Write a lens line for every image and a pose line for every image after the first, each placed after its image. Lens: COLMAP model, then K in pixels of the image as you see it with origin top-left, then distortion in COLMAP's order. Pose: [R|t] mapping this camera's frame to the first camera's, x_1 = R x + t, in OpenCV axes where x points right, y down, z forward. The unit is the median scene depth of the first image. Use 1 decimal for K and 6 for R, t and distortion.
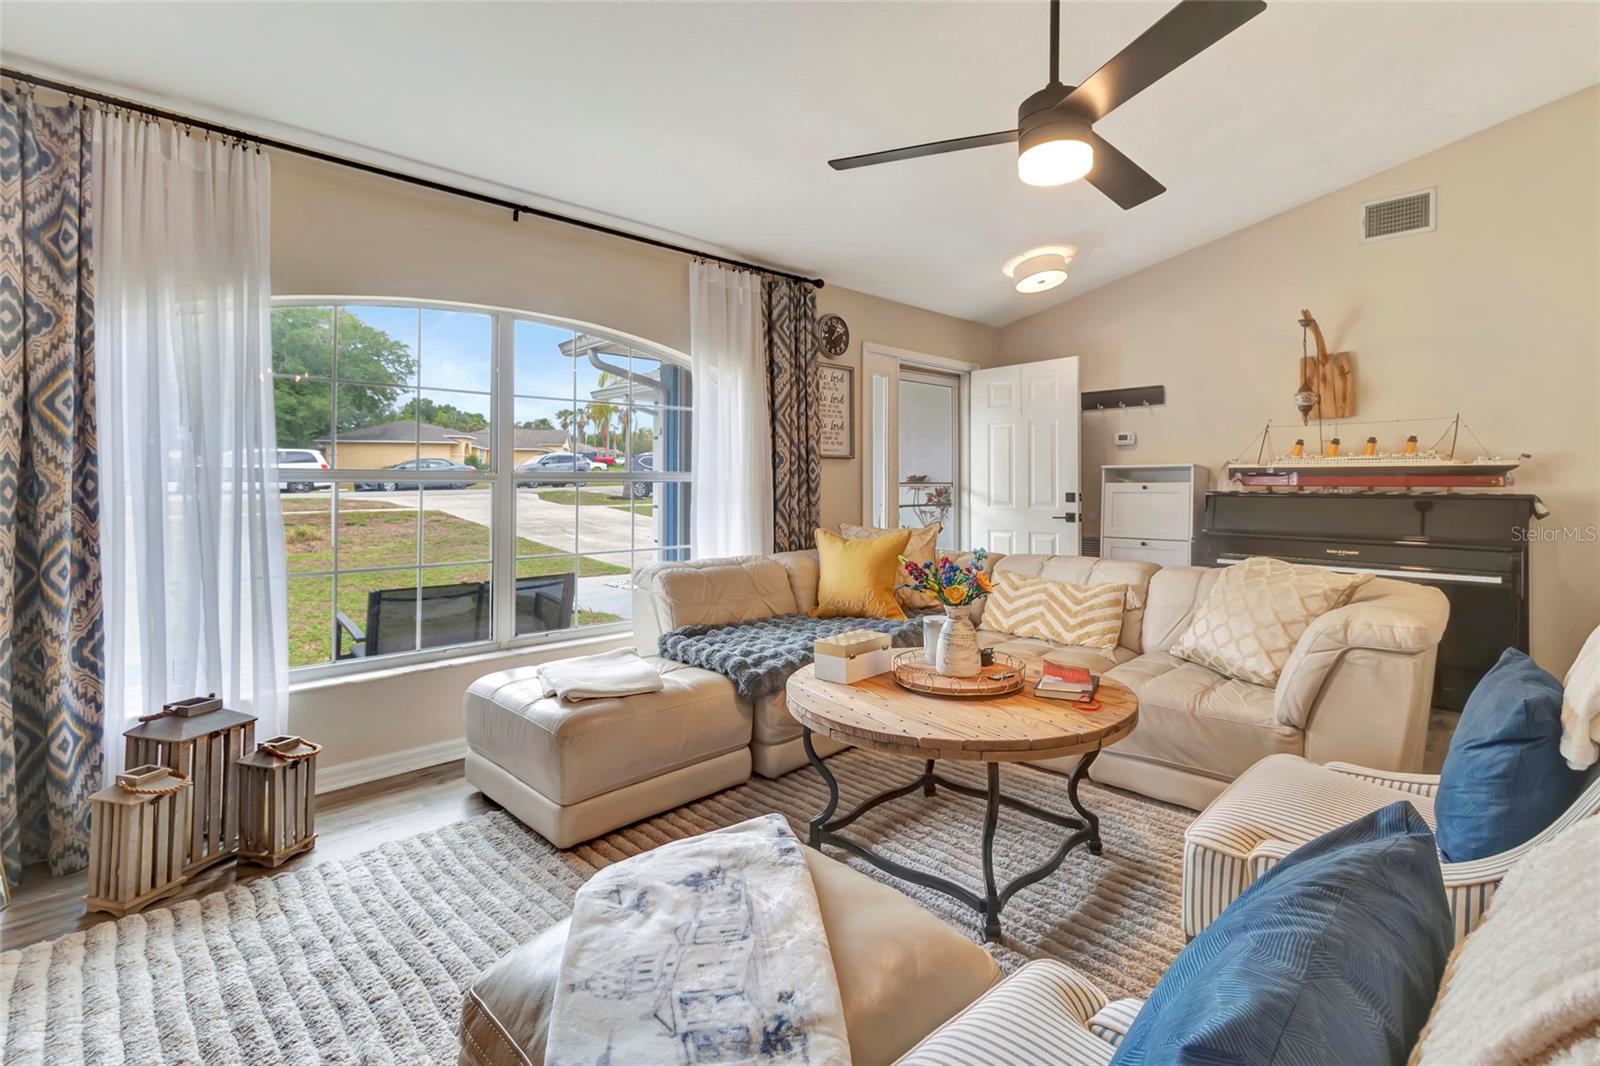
lens RADIAL K [[744.0, 0, 796.4], [0, 744.0, 493.6], [0, 0, 1]] dist [0.000071, 0.000169]
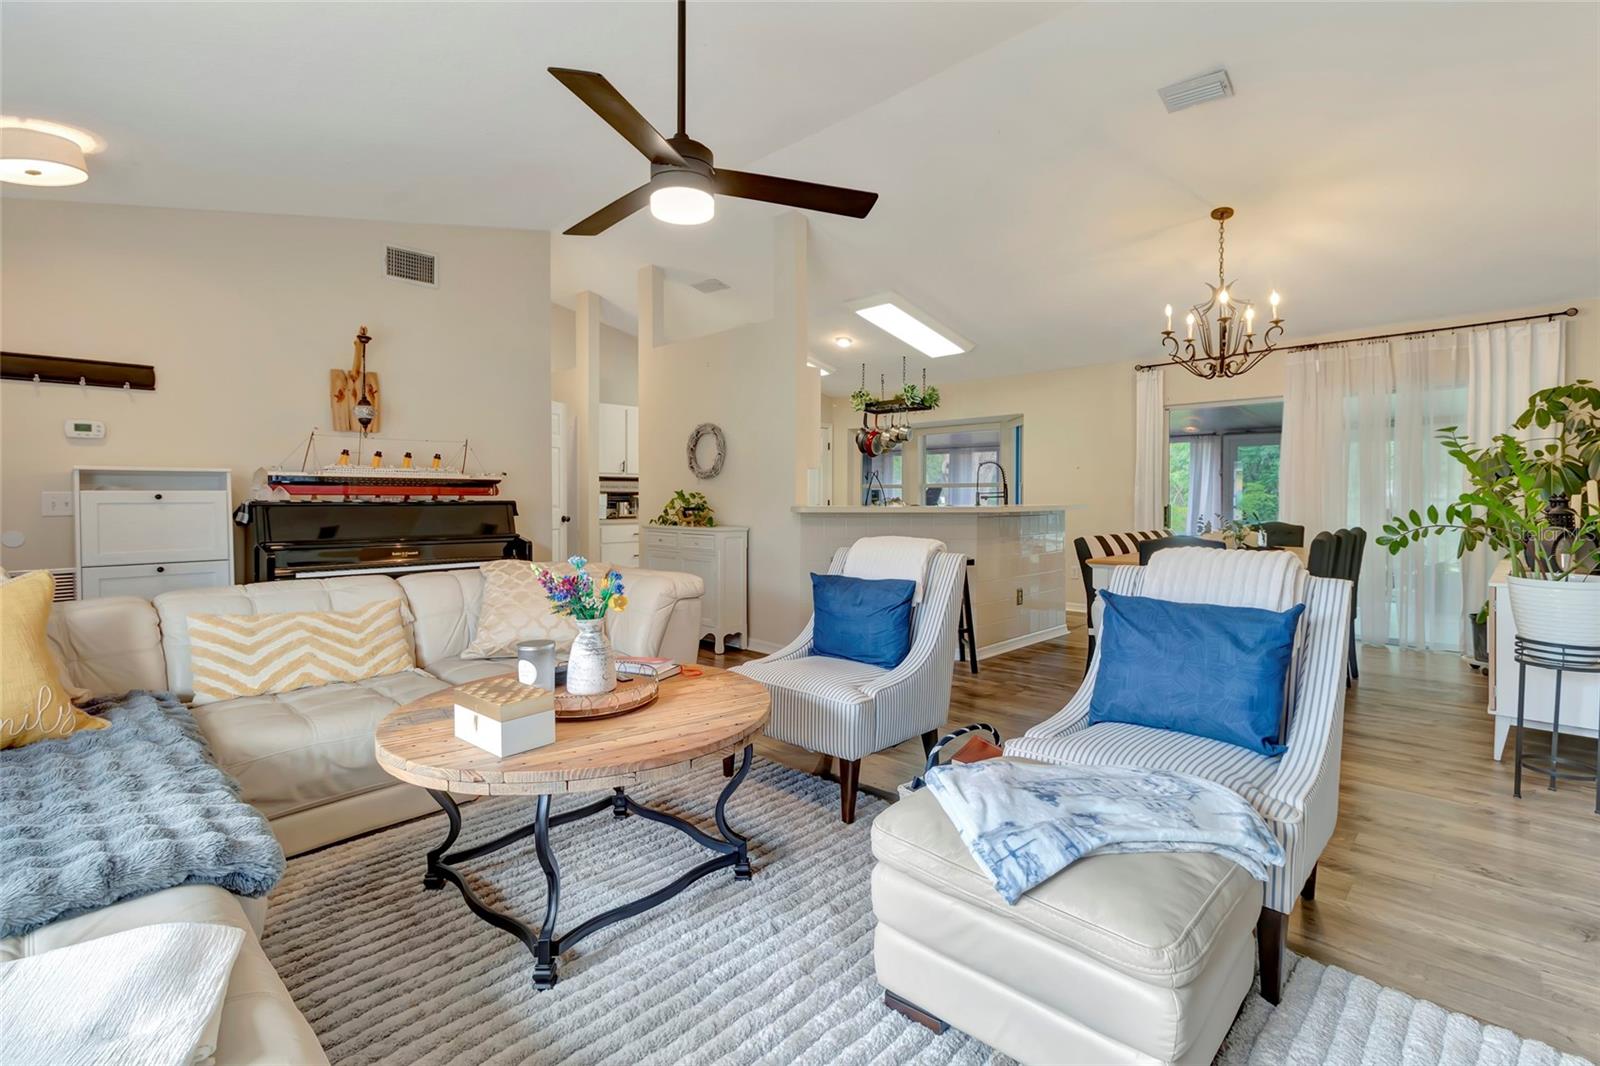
lens RADIAL K [[741.7, 0, 799.4], [0, 741.7, 521.7], [0, 0, 1]] dist [0.016559, 0.000081]
pose [[-0.039334, -0.033511, 0.998664, -0.411649], [0.012999, 0.999336, 0.034046, 0.000056], [-0.999142, 0.014321, -0.038873, 0.438427]]
